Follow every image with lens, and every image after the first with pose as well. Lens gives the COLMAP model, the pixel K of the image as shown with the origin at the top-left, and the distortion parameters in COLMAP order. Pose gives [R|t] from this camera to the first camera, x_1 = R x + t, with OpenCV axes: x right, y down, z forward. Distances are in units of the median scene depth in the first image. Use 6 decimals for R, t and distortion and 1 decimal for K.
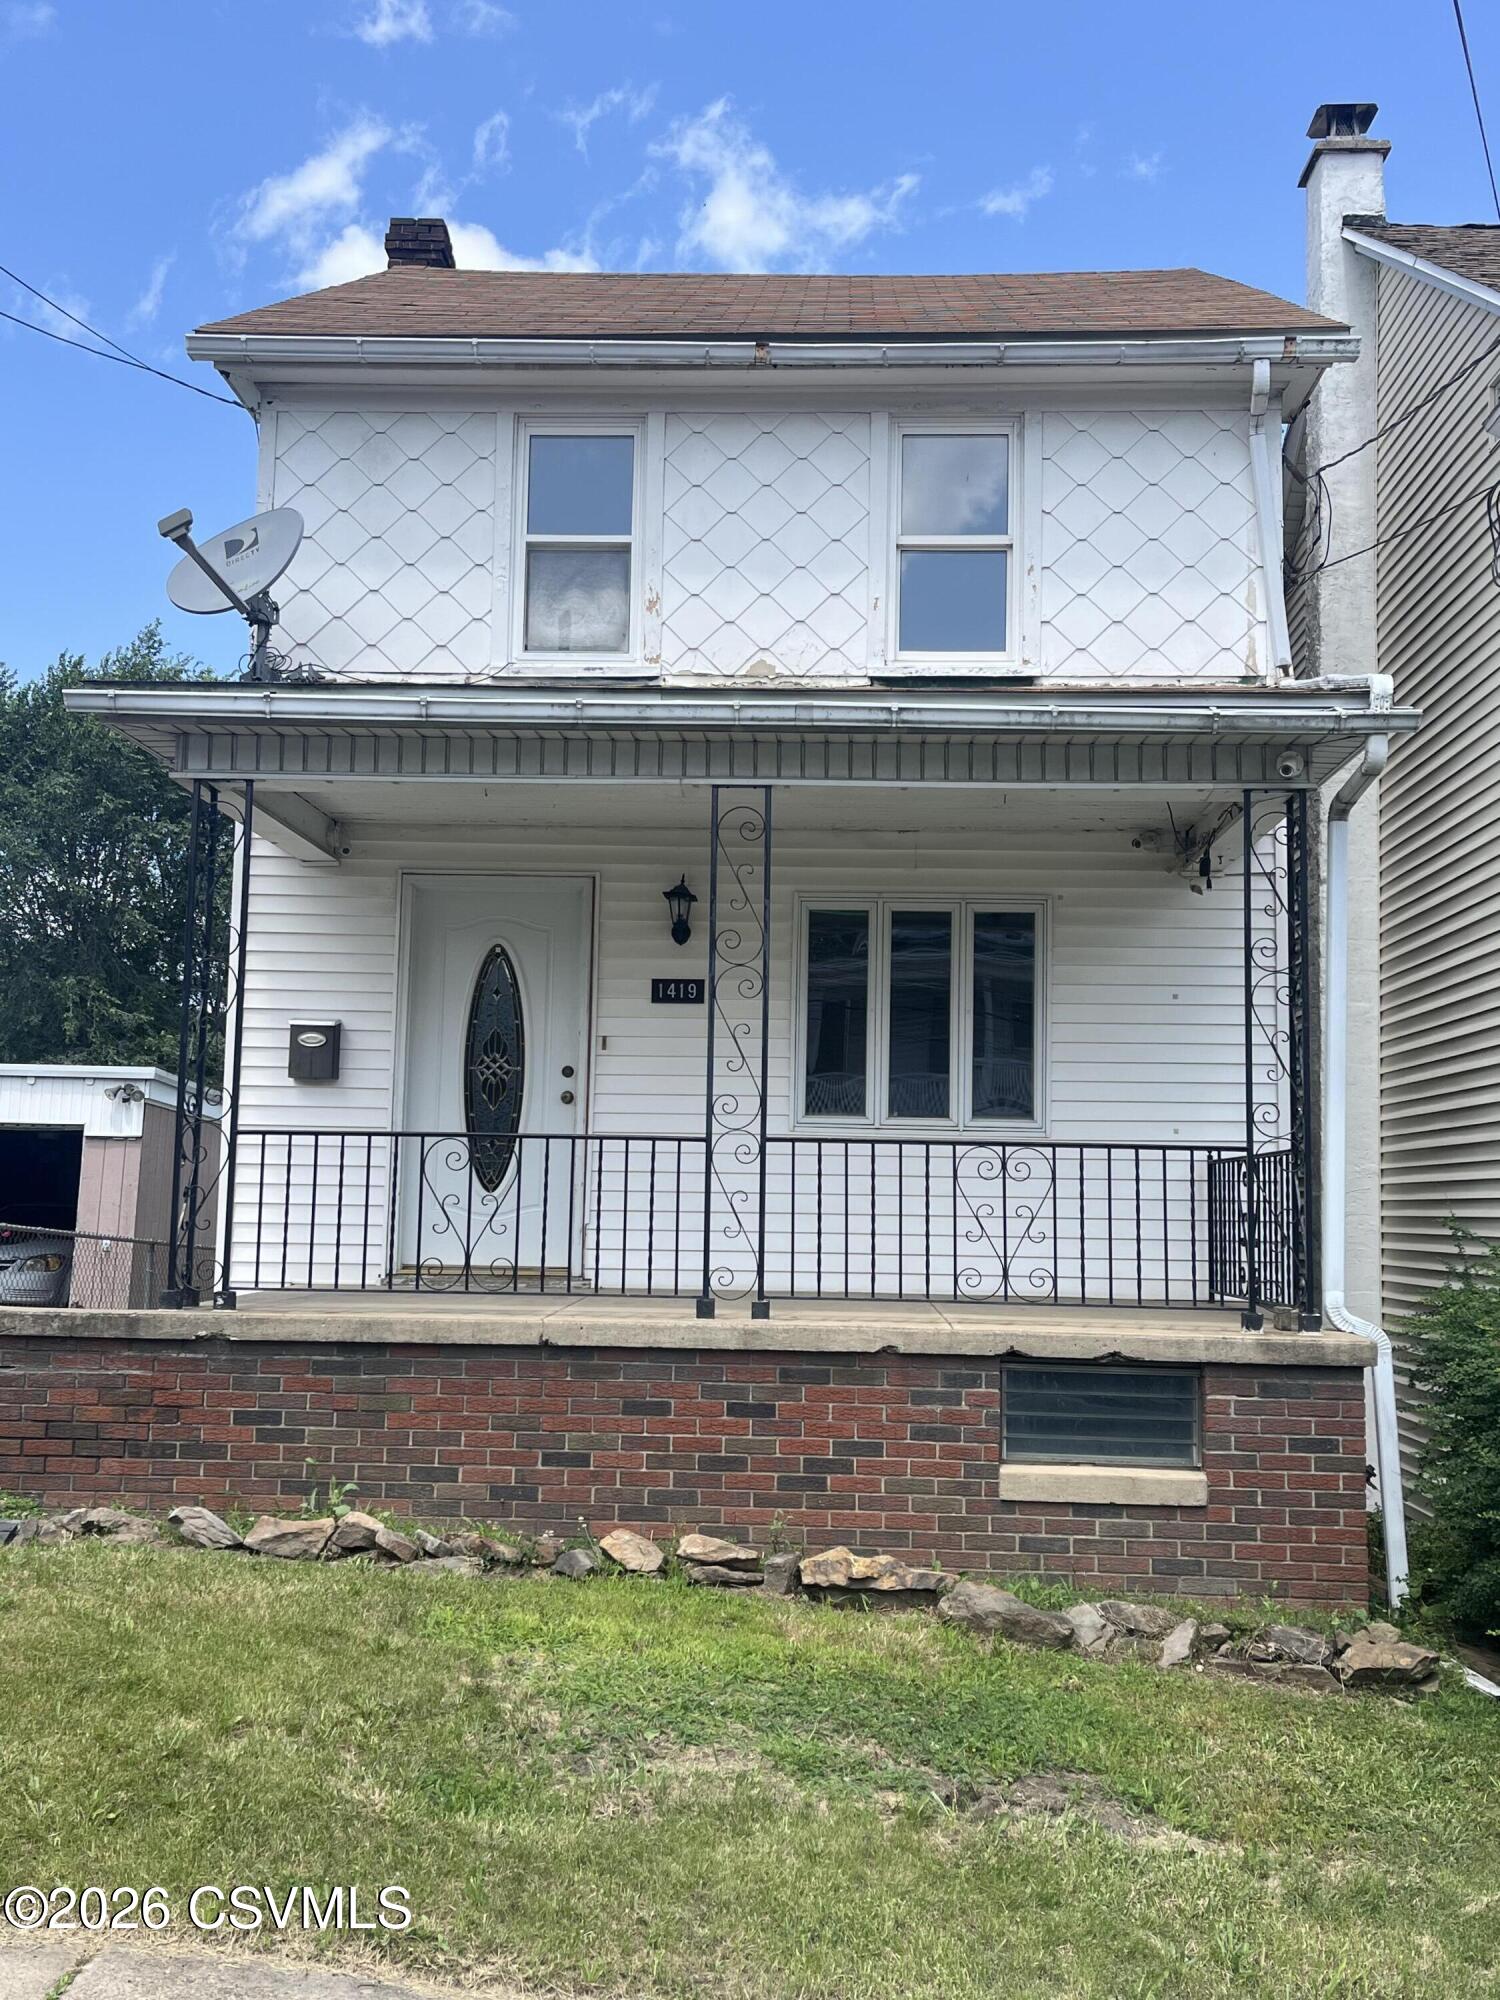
lens RADIAL K [[1904.1, 0, 747.5], [0, 1904.1, 1000.2], [0, 0, 1]] dist [0.030880, 0.000000]
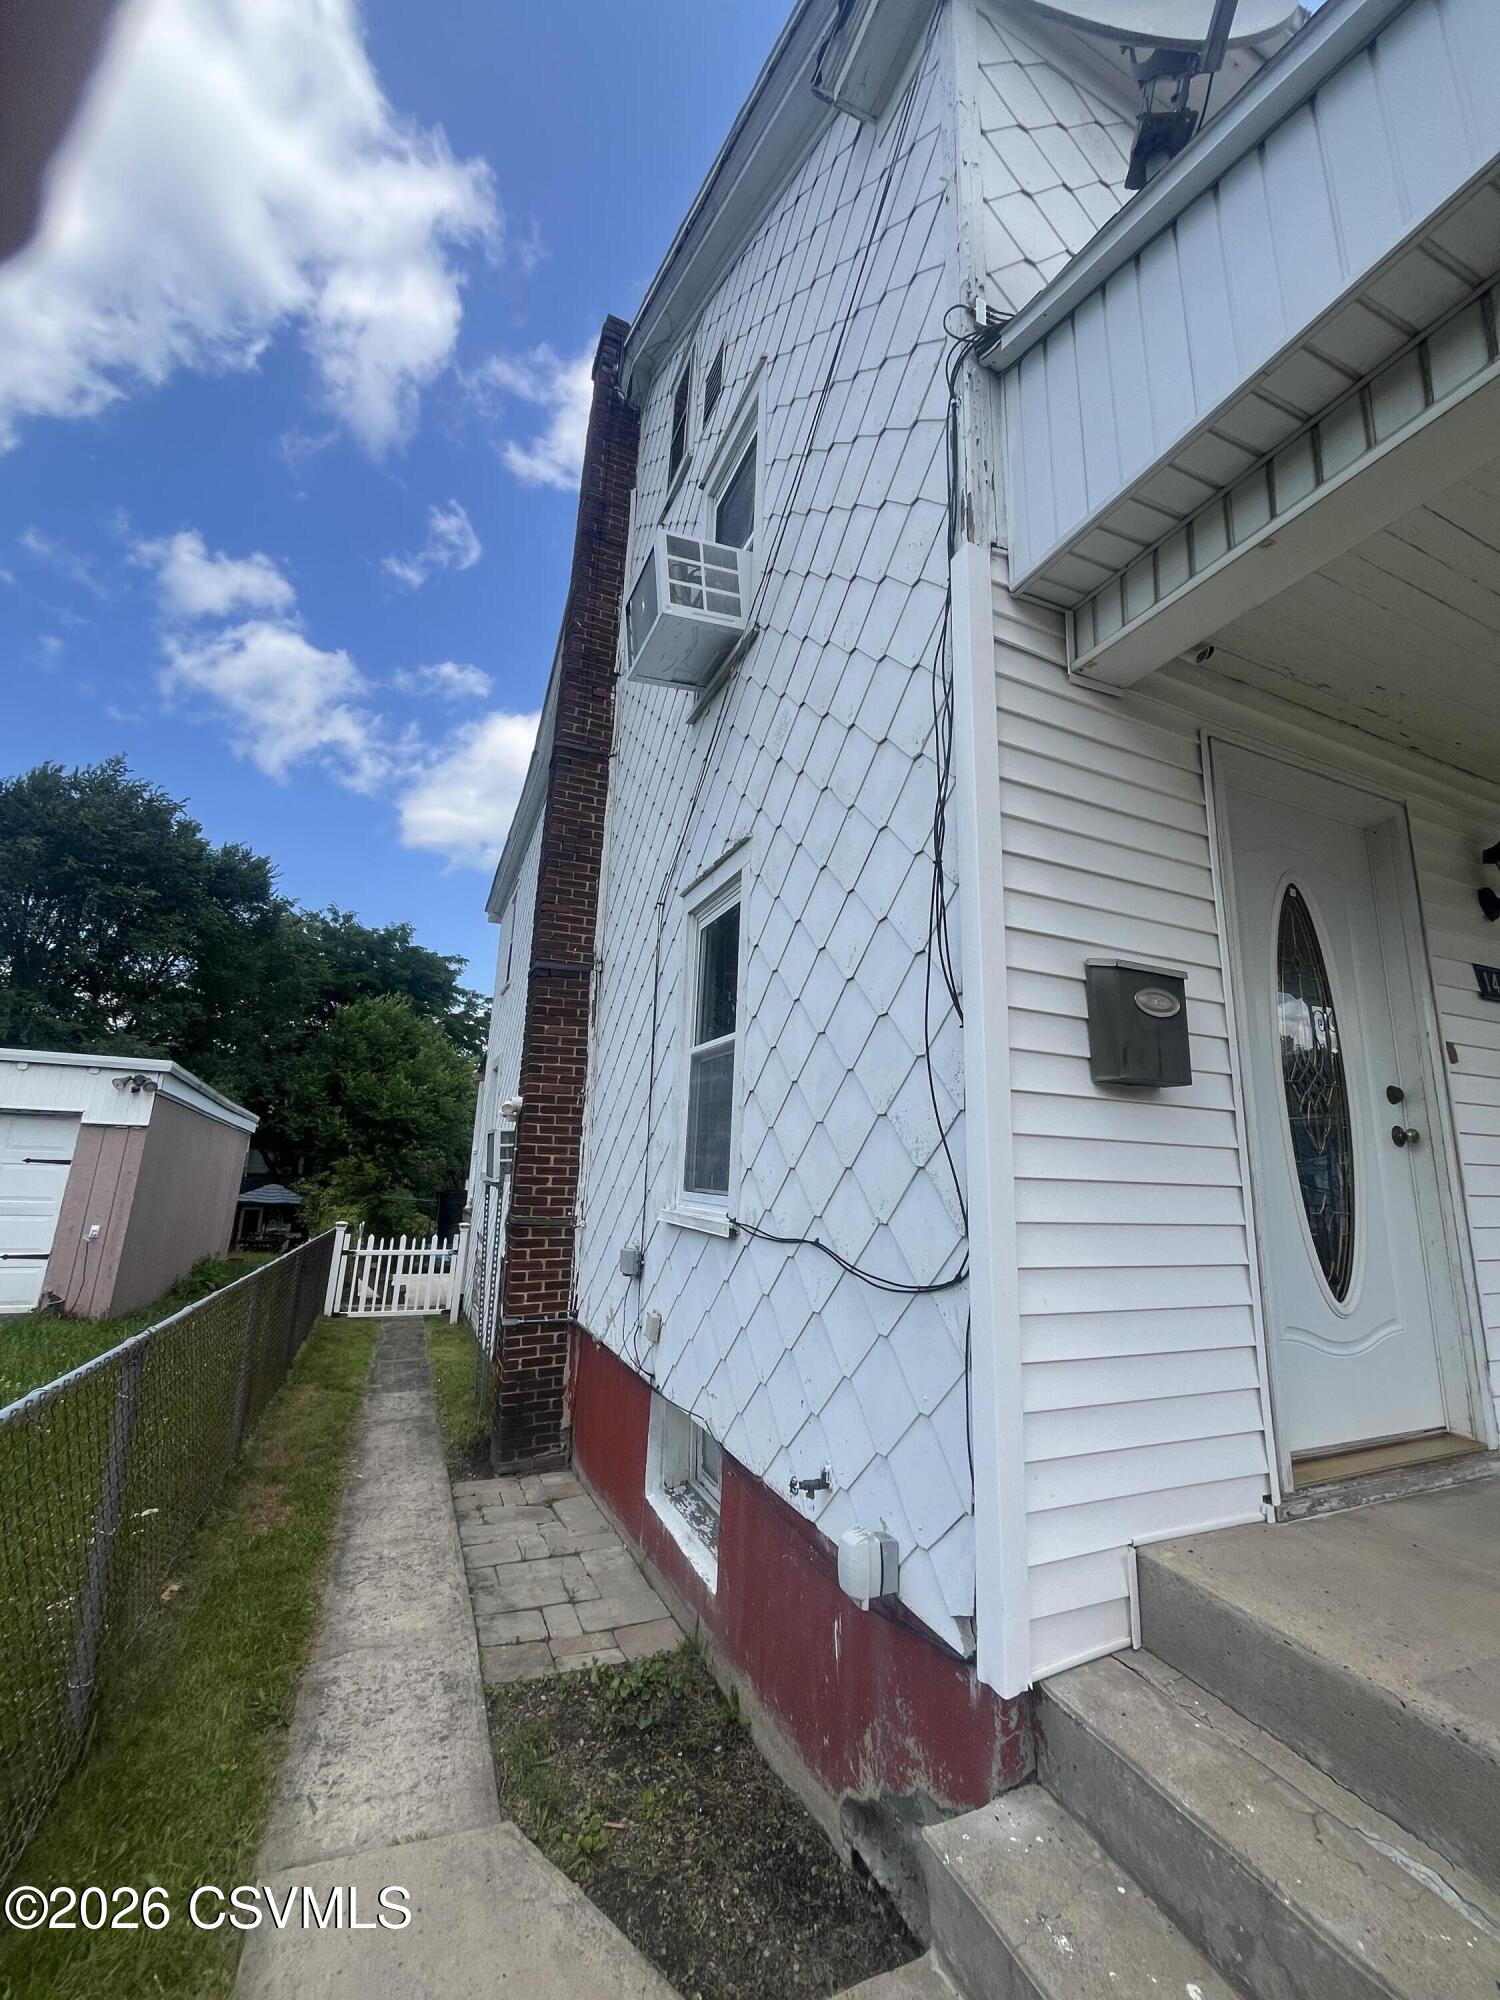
lens RADIAL K [[809.9, 0, 759.3], [0, 809.9, 991.9], [0, 0, 1]] dist [-0.000948, -0.000383]
pose [[0.897645, 0.103029, 0.428508, -0.414029], [-0.063257, 0.992343, -0.106085, 0.046850], [-0.436157, 0.068121, 0.897289, 0.870029]]
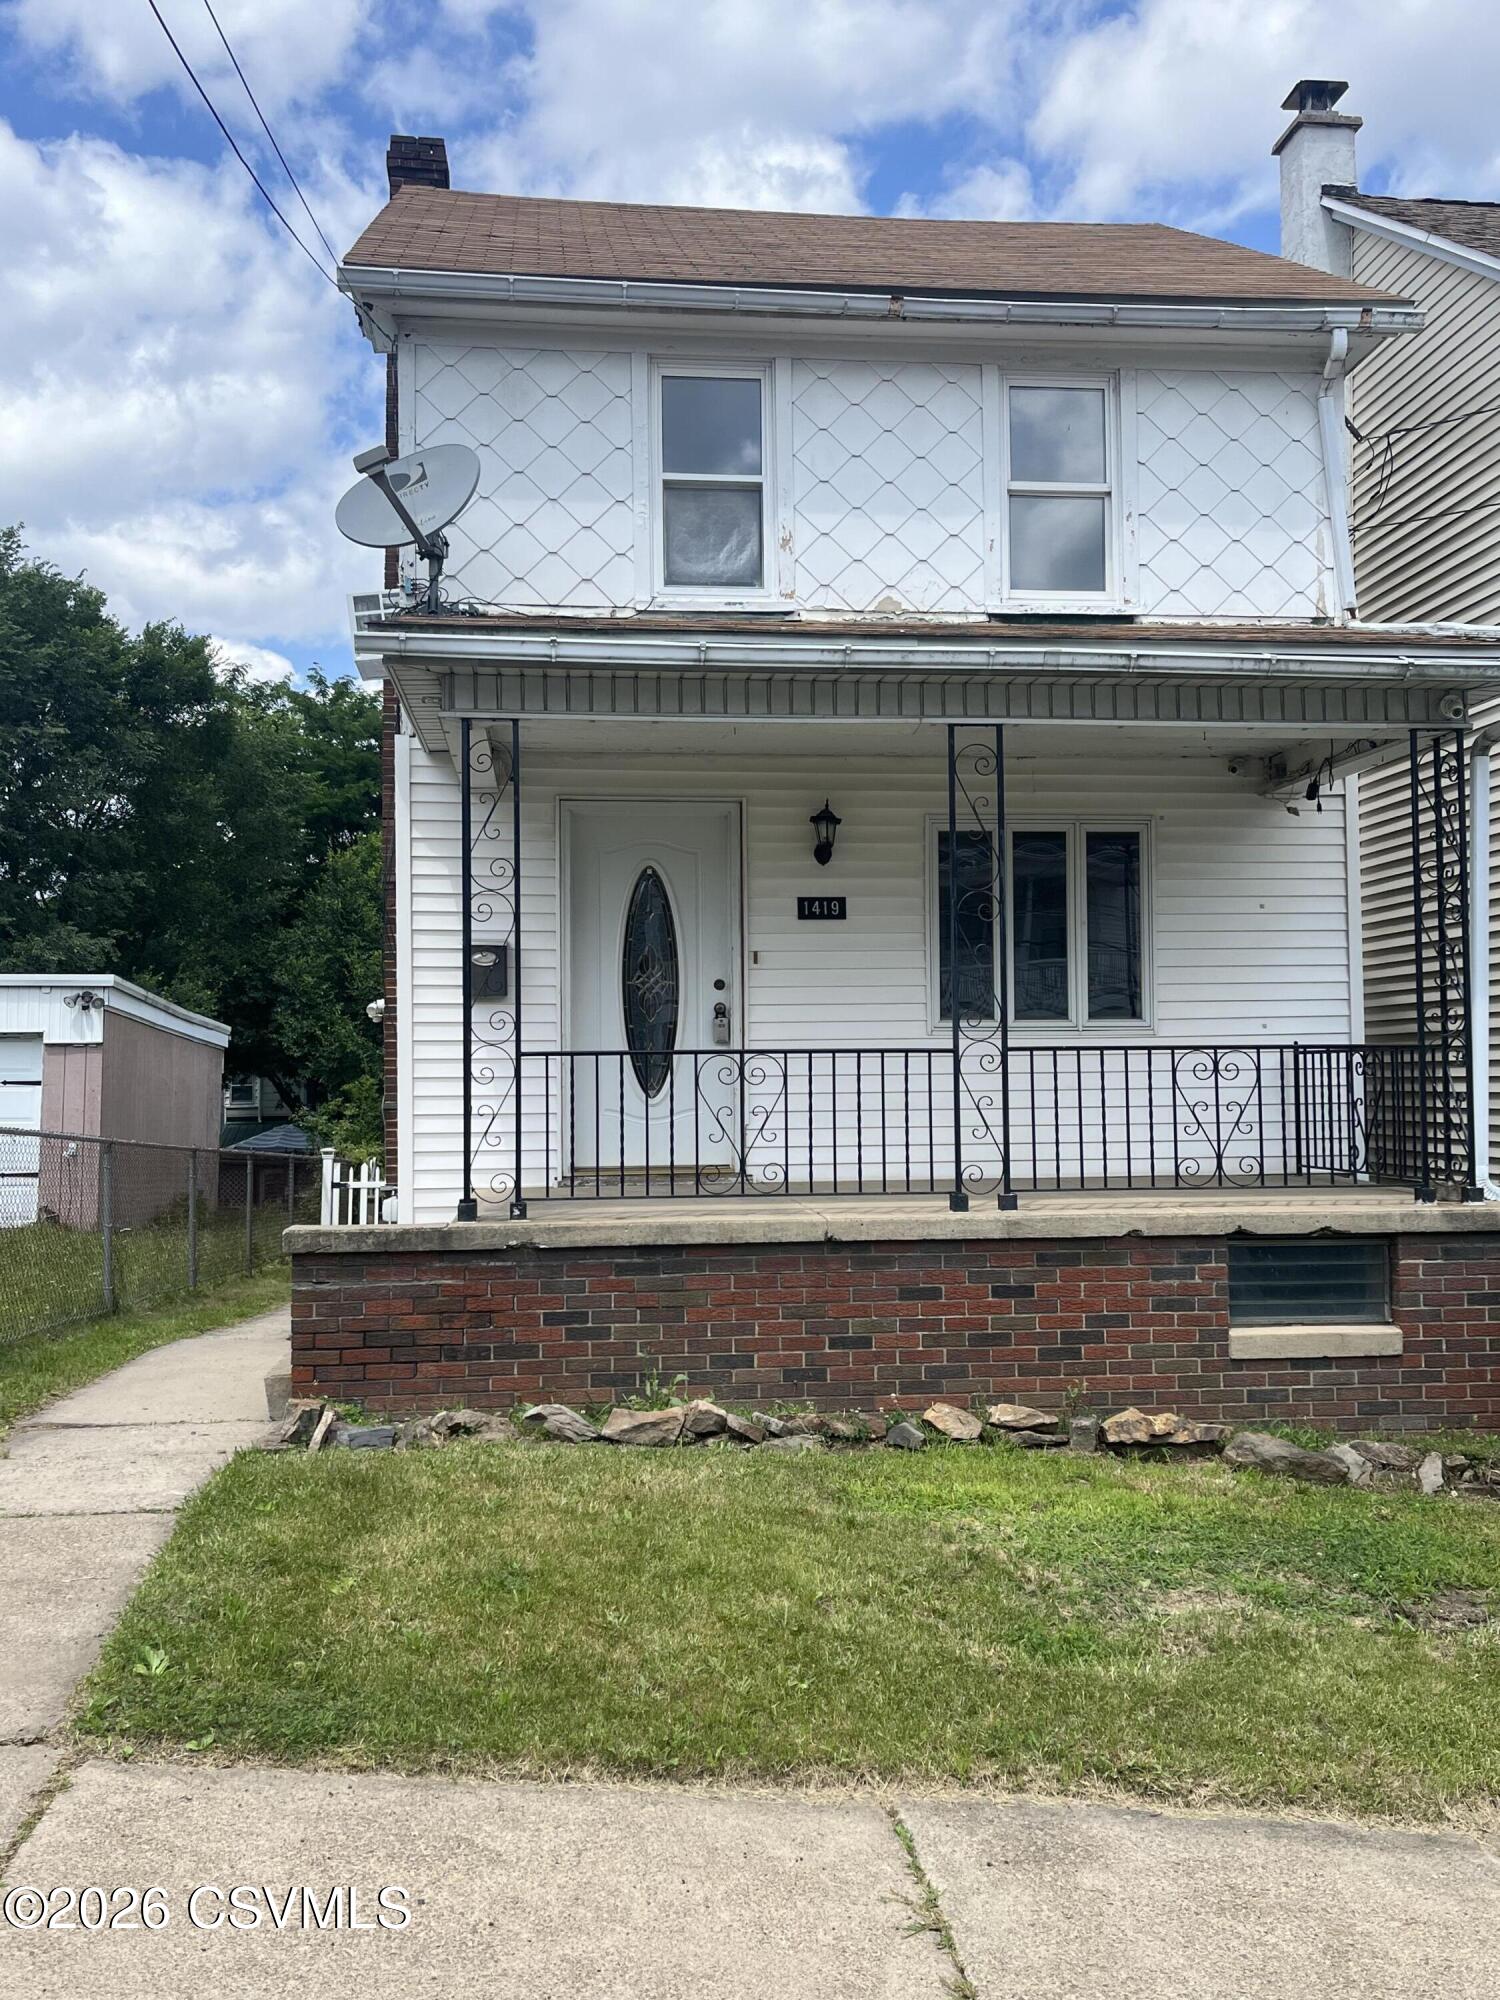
lens RADIAL K [[1797.8, 0, 750.6], [0, 1797.8, 1000.3], [0, 0, 1]] dist [0.035102, -0.010466]
pose [[0.987727, -0.022279, 0.154596, -0.240227], [0.012198, 0.997755, 0.065855, -0.020395], [-0.155716, -0.063161, 0.985780, -0.003476]]
